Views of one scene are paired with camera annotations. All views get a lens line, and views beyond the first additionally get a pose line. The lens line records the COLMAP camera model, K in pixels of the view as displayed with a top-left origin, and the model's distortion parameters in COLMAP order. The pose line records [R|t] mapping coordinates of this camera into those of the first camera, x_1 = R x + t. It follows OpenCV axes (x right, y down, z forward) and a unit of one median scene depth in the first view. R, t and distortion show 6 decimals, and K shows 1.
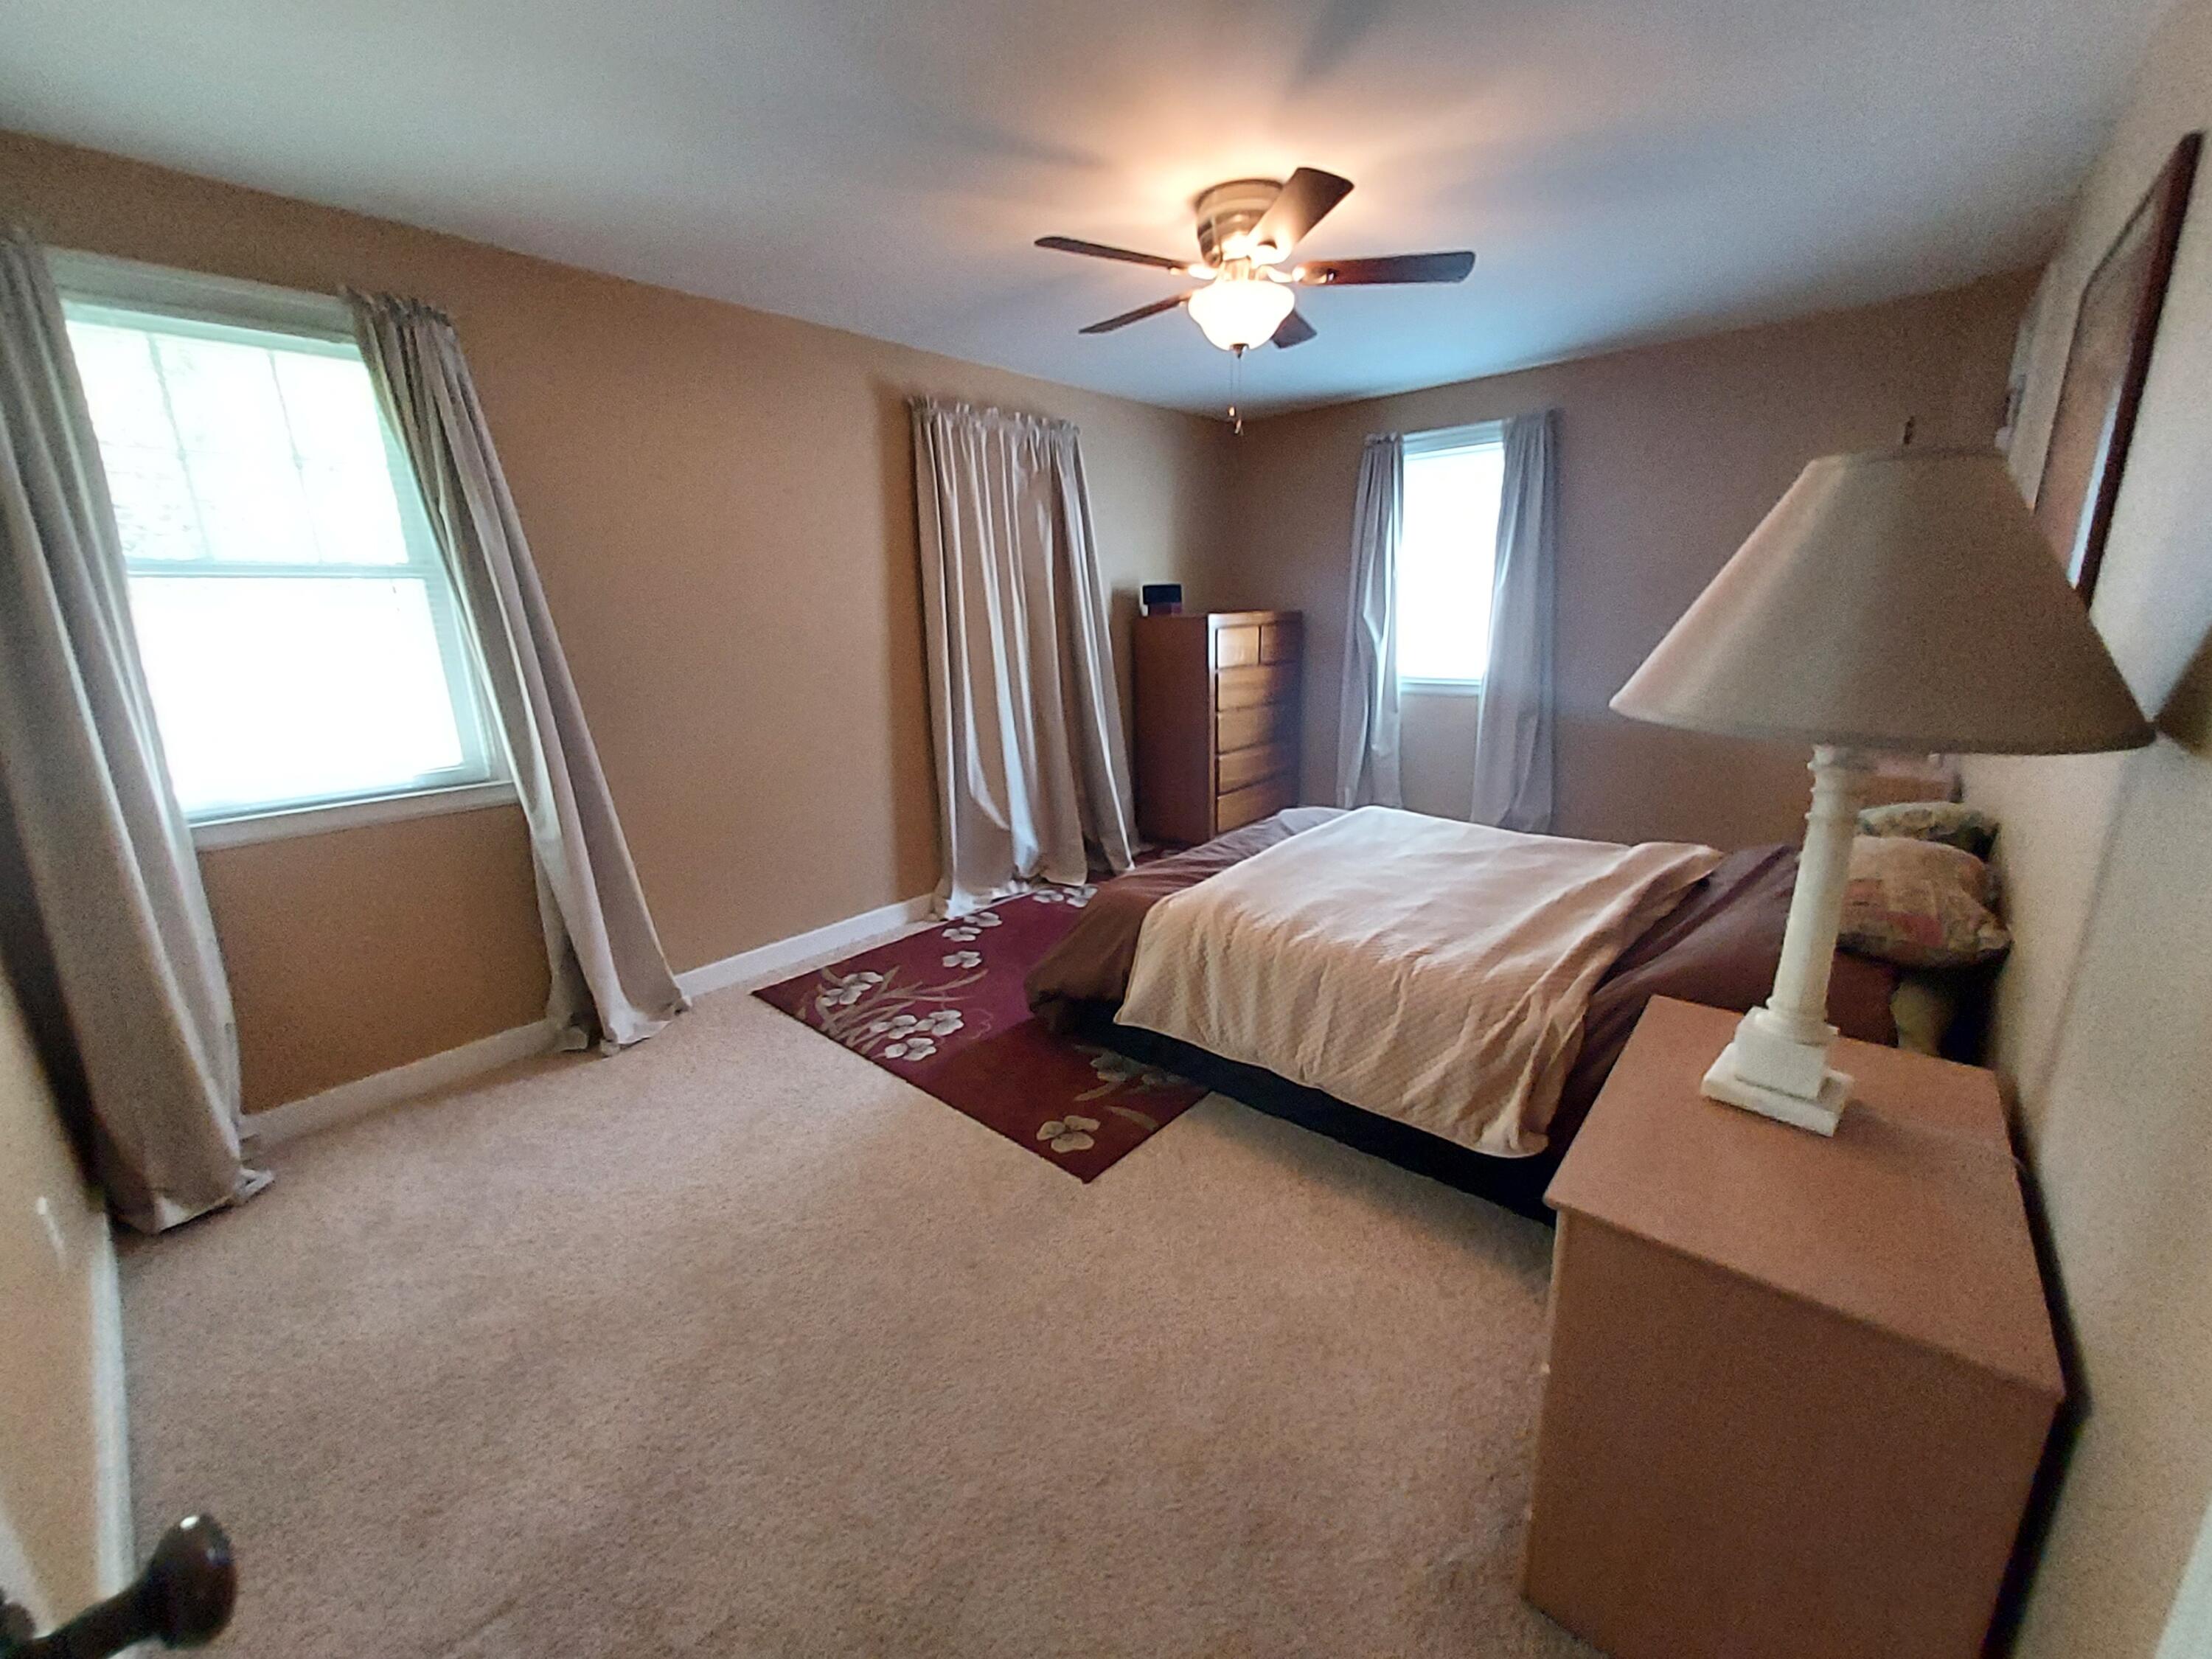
lens RADIAL K [[870.2, 0, 1107.7], [0, 870.2, 834.3], [0, 0, 1]] dist [-0.000236, -0.000362]
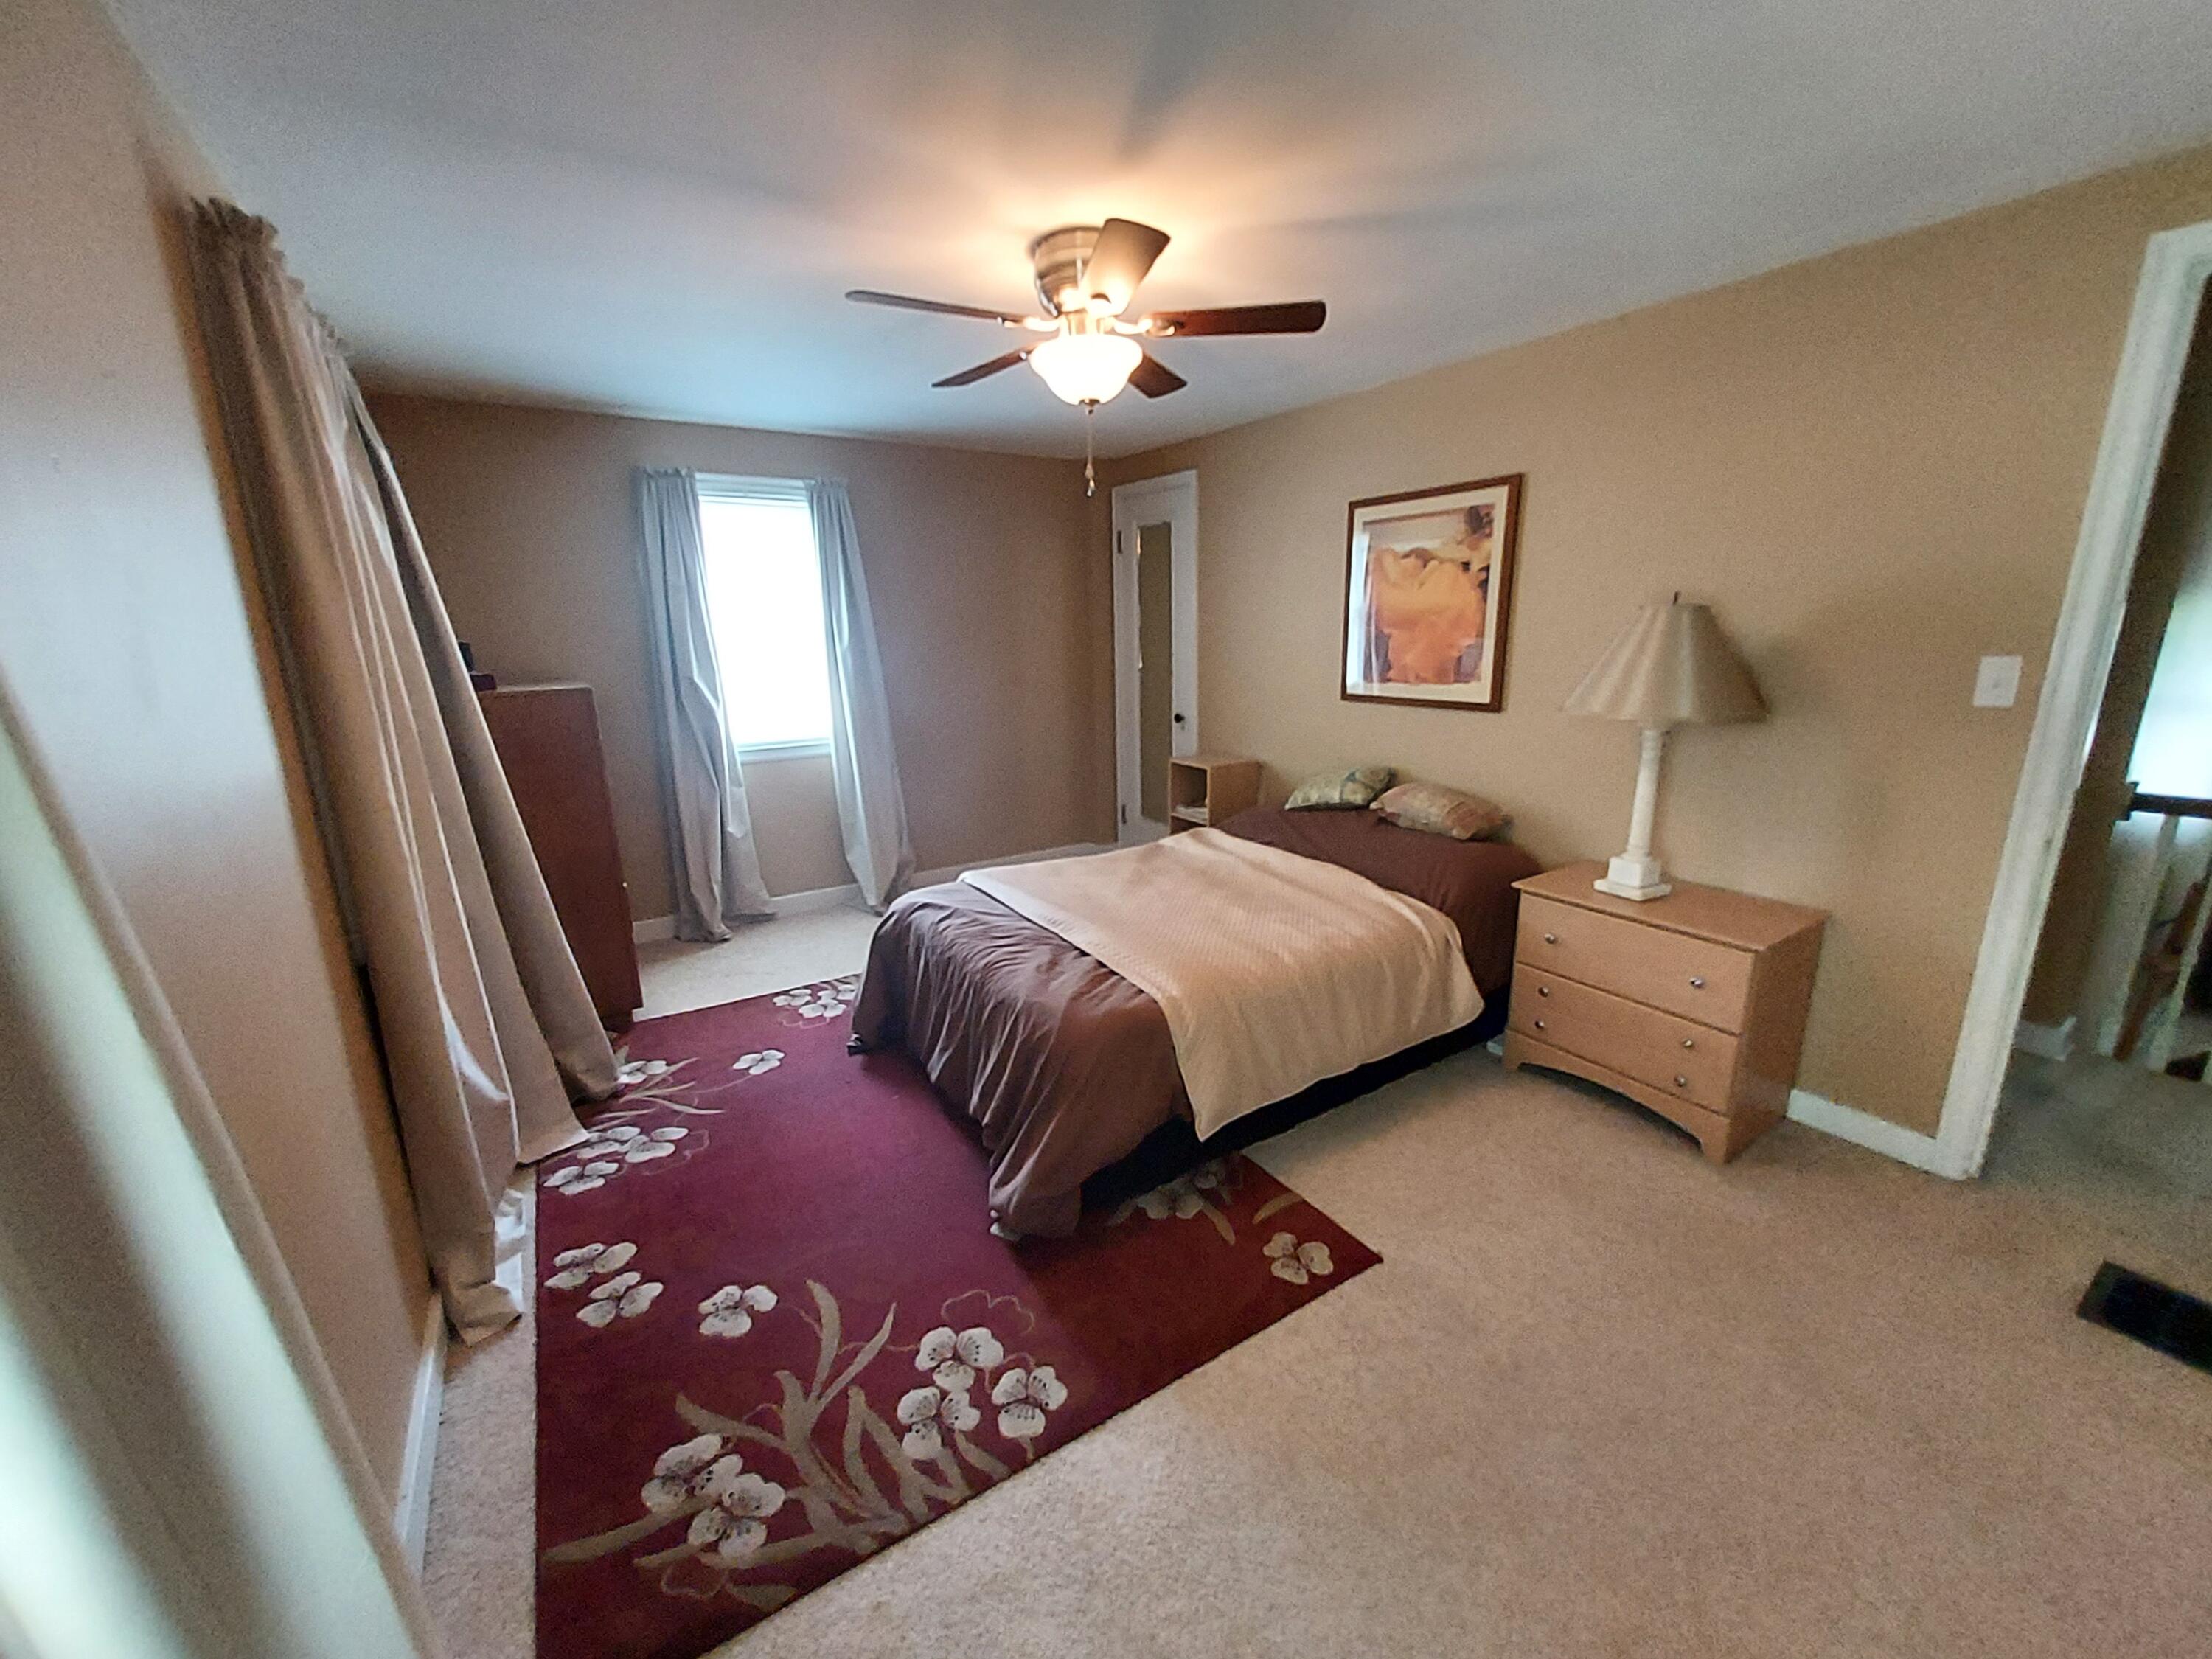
lens RADIAL K [[870.2, 0, 1122.7], [0, 870.2, 833.6], [0, 0, 1]] dist [-0.000236, -0.000362]
pose [[0.263282, -0.199179, 0.943933, -0.623106], [0.251717, 0.958744, 0.132095, -0.174161], [-0.931301, 0.202826, 0.302557, 0.595002]]
